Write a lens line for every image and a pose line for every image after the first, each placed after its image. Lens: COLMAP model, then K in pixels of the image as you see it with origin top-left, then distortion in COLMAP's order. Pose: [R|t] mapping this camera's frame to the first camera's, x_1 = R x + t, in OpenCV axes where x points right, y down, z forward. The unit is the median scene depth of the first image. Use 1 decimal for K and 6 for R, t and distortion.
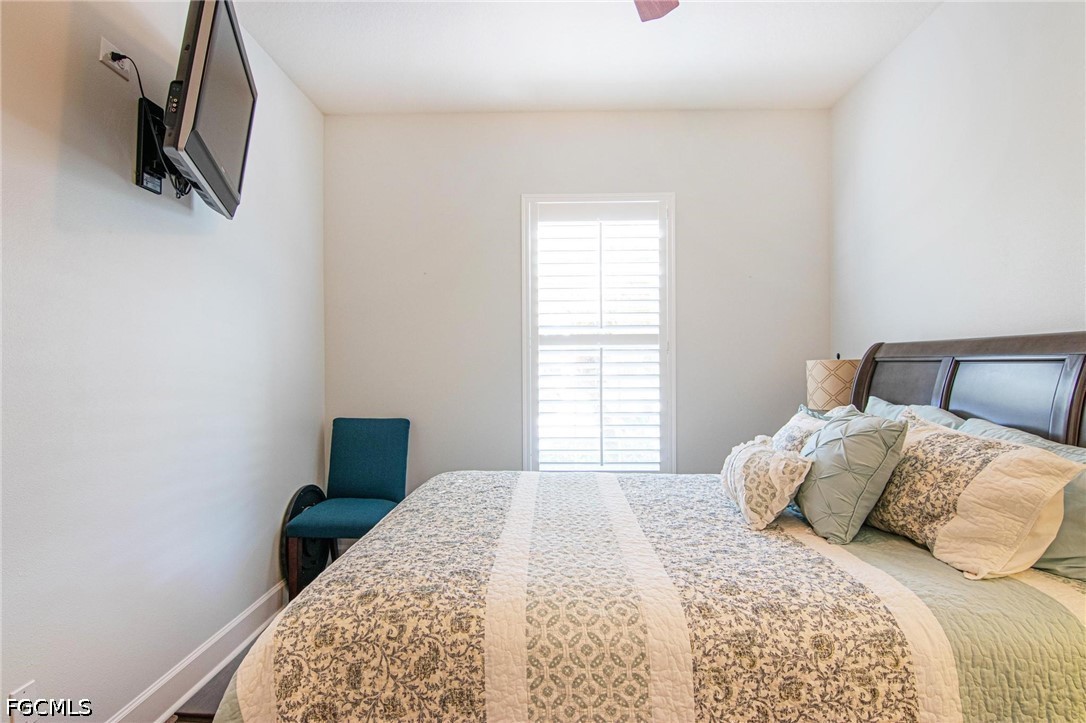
lens RADIAL K [[551.9, 0, 538.5], [0, 551.9, 364.5], [0, 0, 1]] dist [-0.013749, -0.008628]
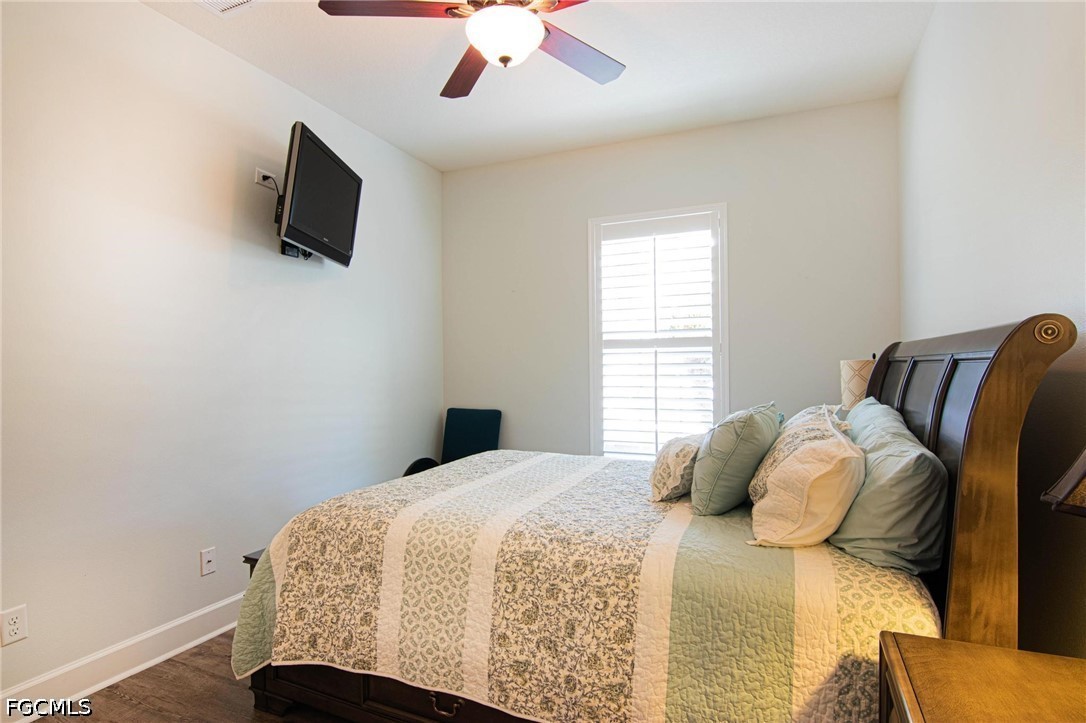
lens RADIAL K [[551.9, 0, 538.5], [0, 551.9, 364.5], [0, 0, 1]] dist [-0.013749, -0.008628]
pose [[0.926063, -0.005534, -0.377328, 0.948231], [0.004643, 0.999984, -0.003272, 0.001611], [0.377340, 0.001278, 0.926074, -0.341974]]
